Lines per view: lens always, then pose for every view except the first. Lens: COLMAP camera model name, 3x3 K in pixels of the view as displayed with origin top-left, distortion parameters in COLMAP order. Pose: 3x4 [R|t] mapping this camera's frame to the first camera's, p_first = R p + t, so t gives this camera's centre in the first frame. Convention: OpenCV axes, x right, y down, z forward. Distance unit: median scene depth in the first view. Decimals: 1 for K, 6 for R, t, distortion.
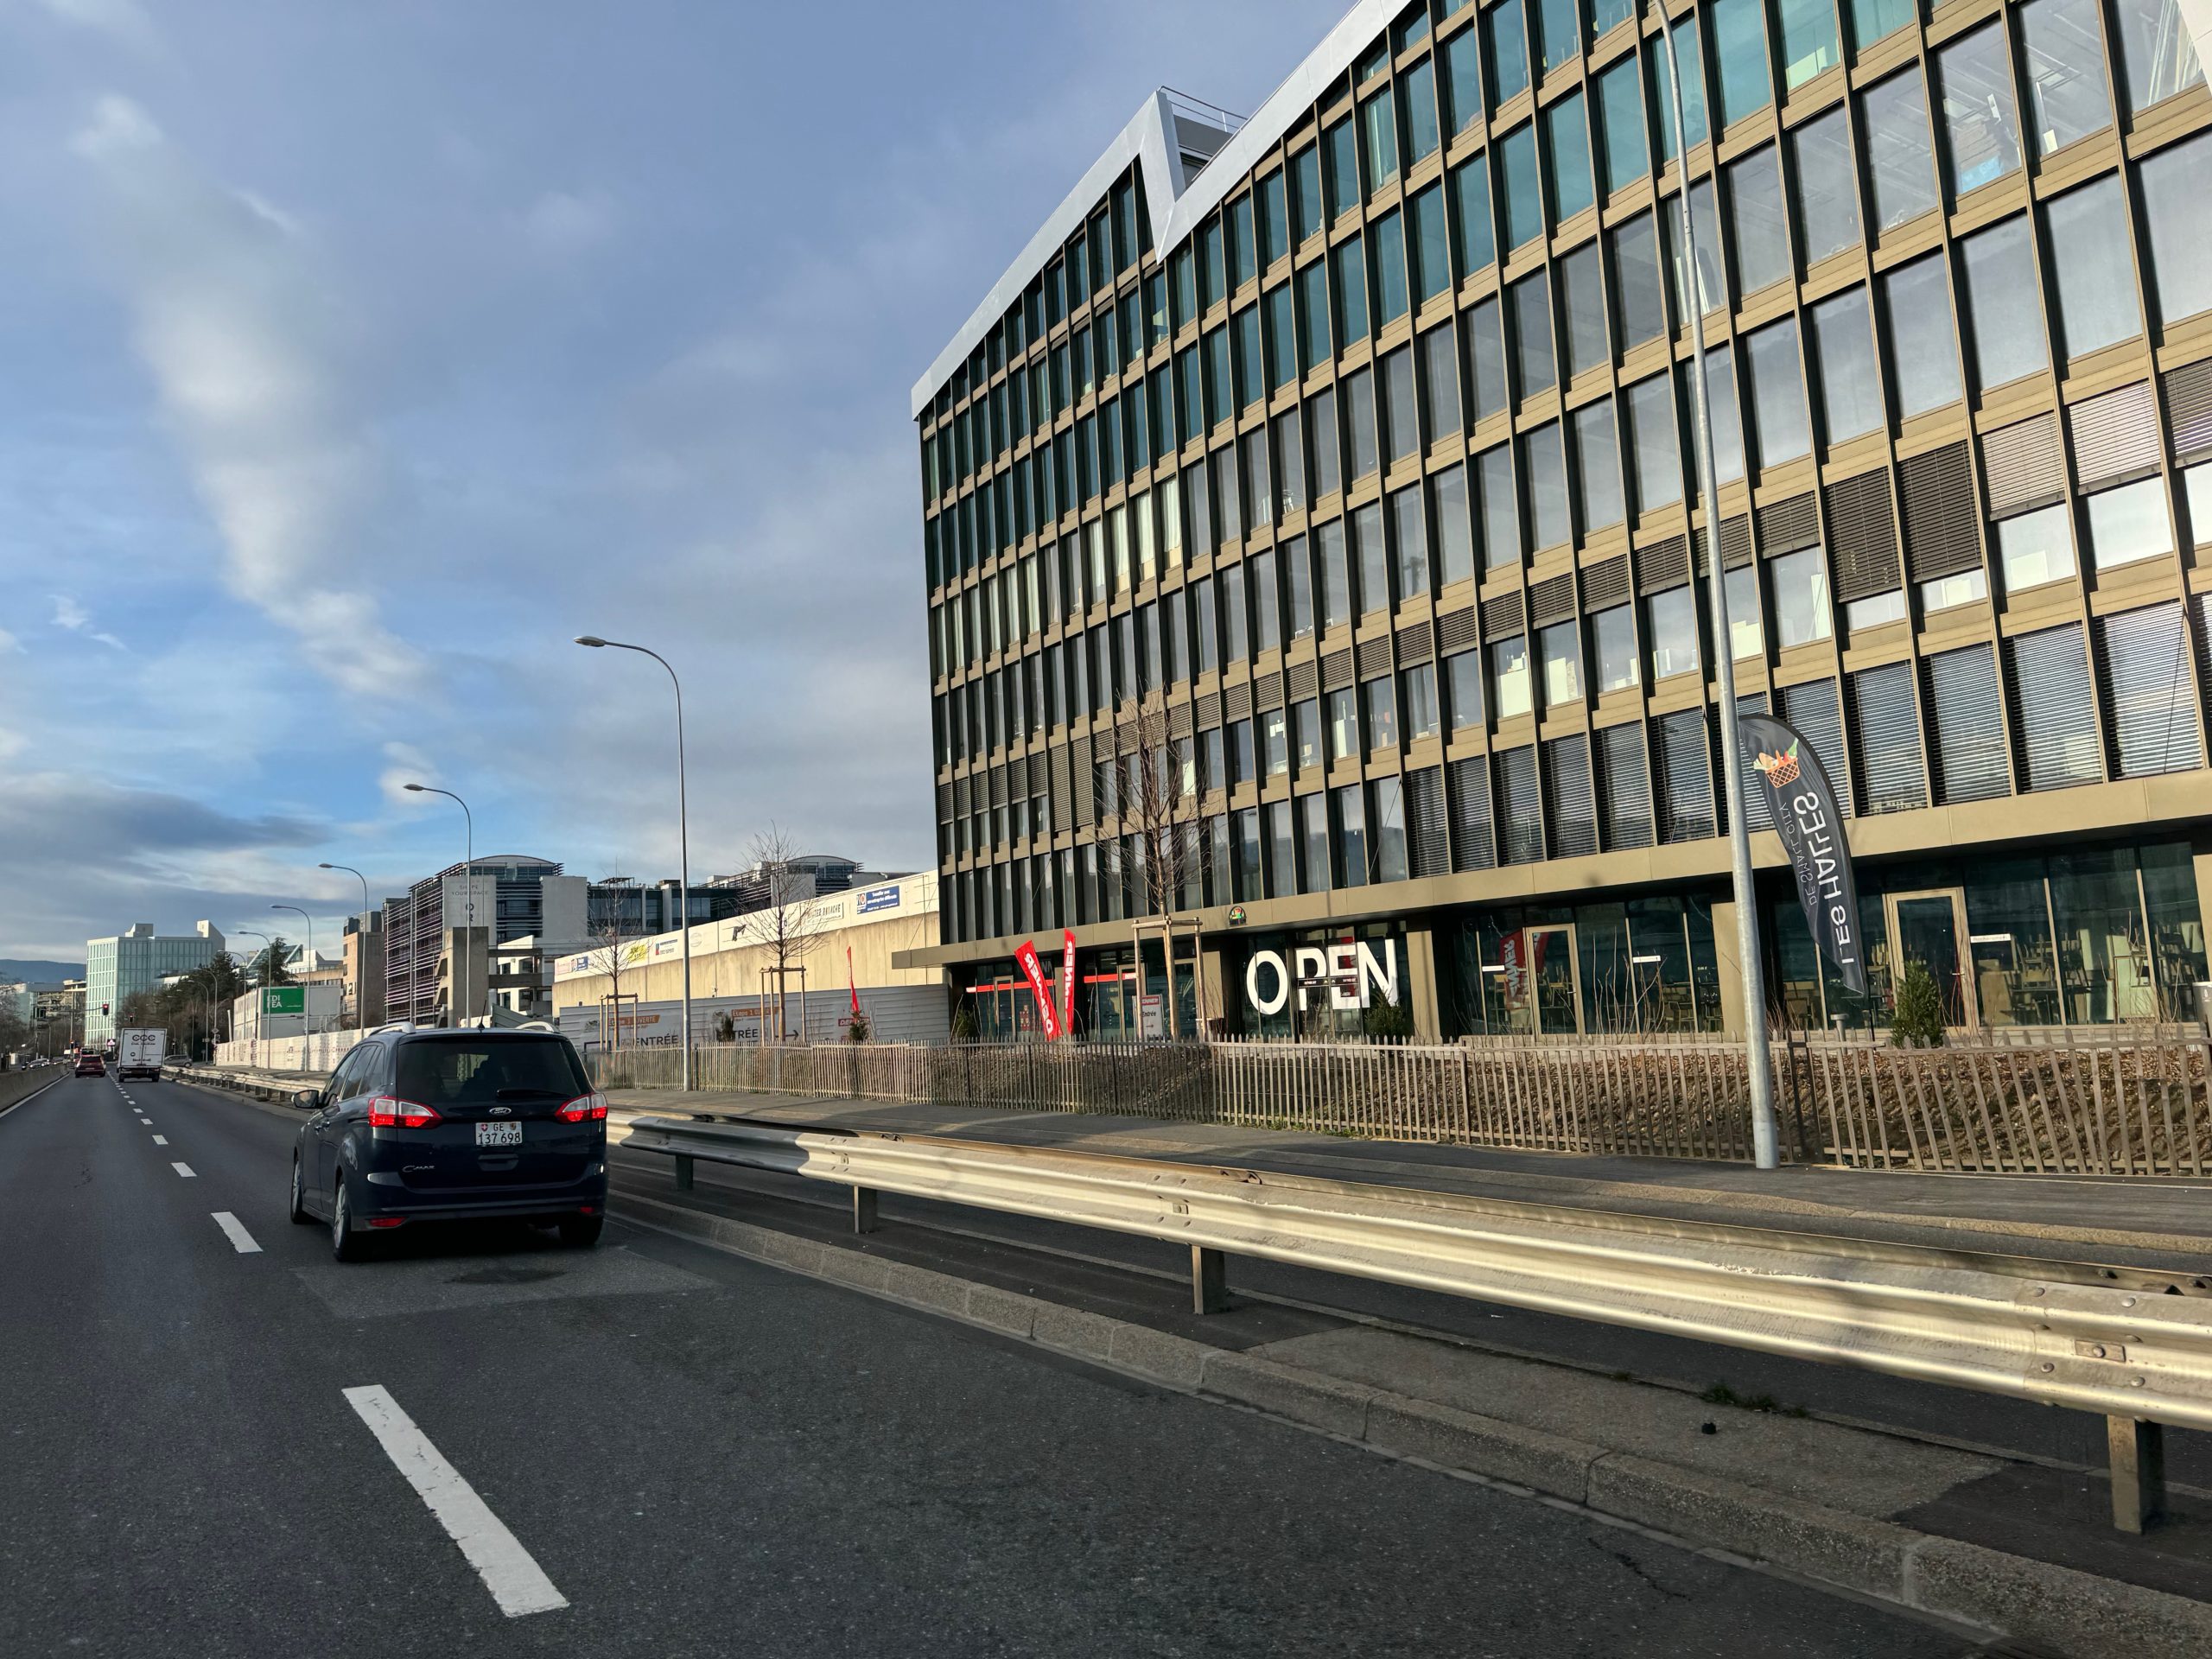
lens RADIAL K [[1529.9, 0, 1116.3], [0, 1529.9, 845.8], [0, 0, 1]] dist [0.002754, -0.012638]
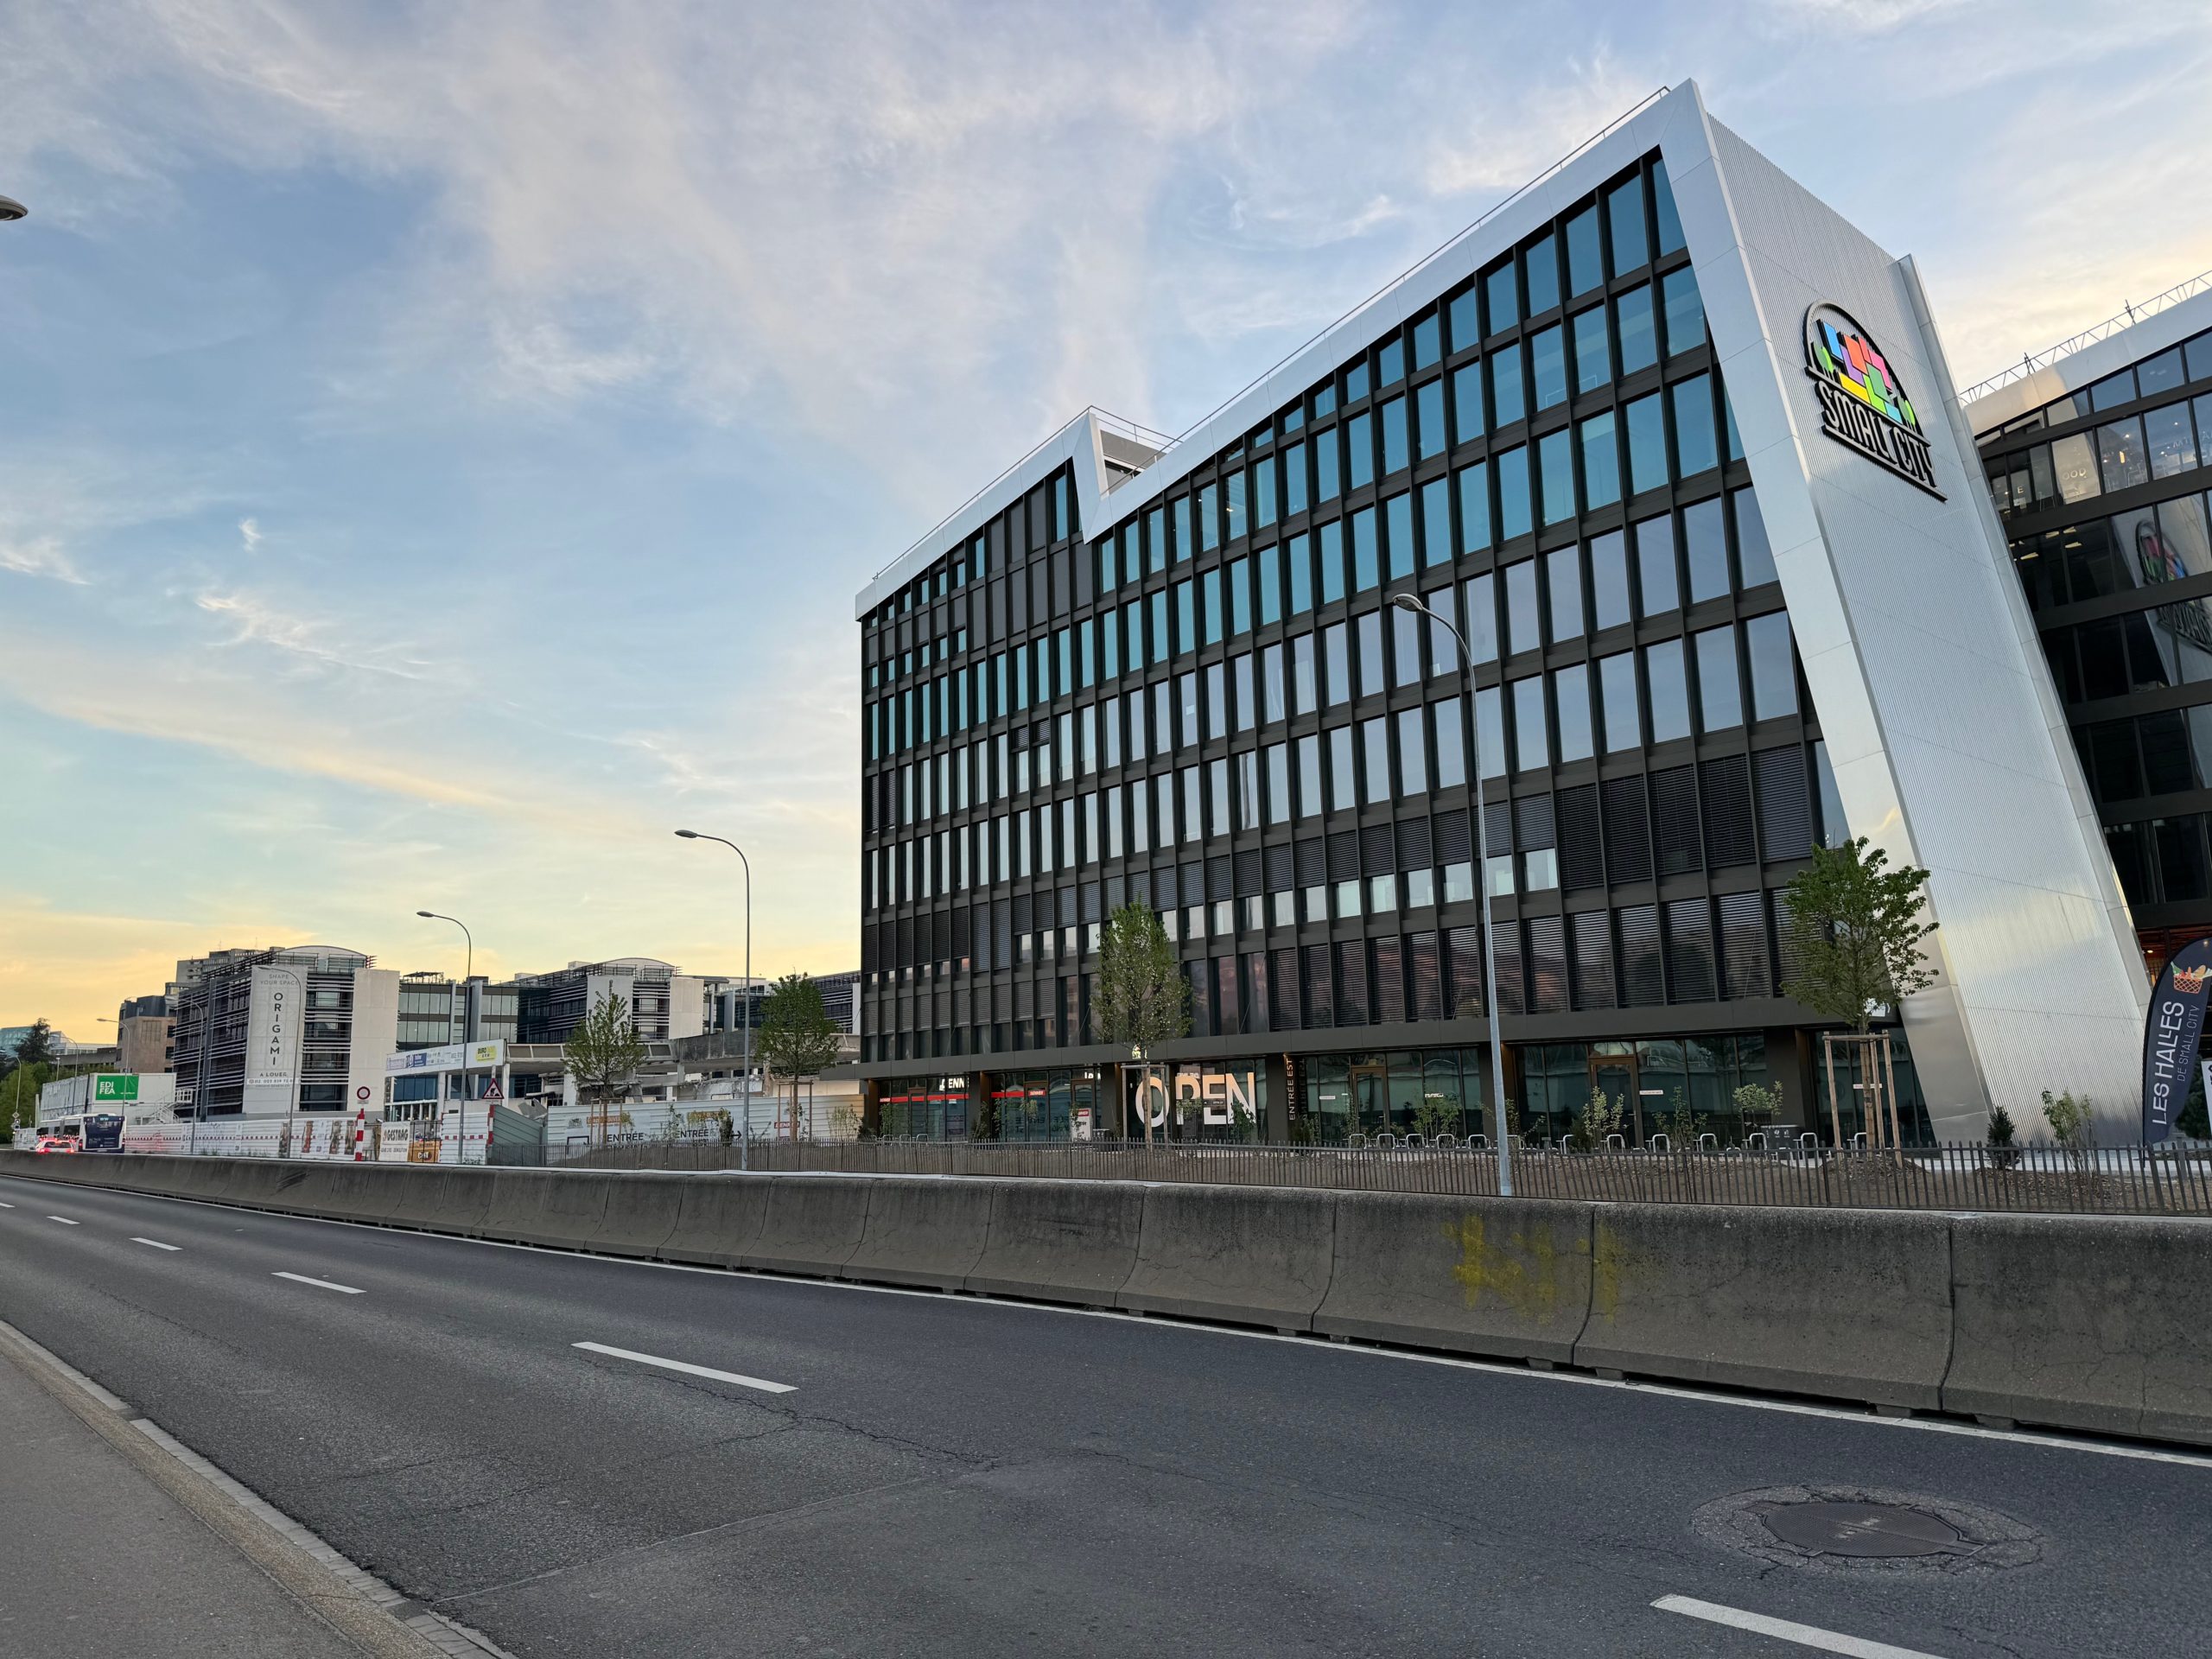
lens RADIAL K [[1529.9, 0, 1111.5], [0, 1529.9, 829.8], [0, 0, 1]] dist [0.002754, -0.012638]
pose [[0.989112, 0.049464, 0.138603, -0.102617], [-0.038341, 0.995910, -0.081808, -0.026542], [-0.142083, 0.075604, 0.986963, -0.233471]]
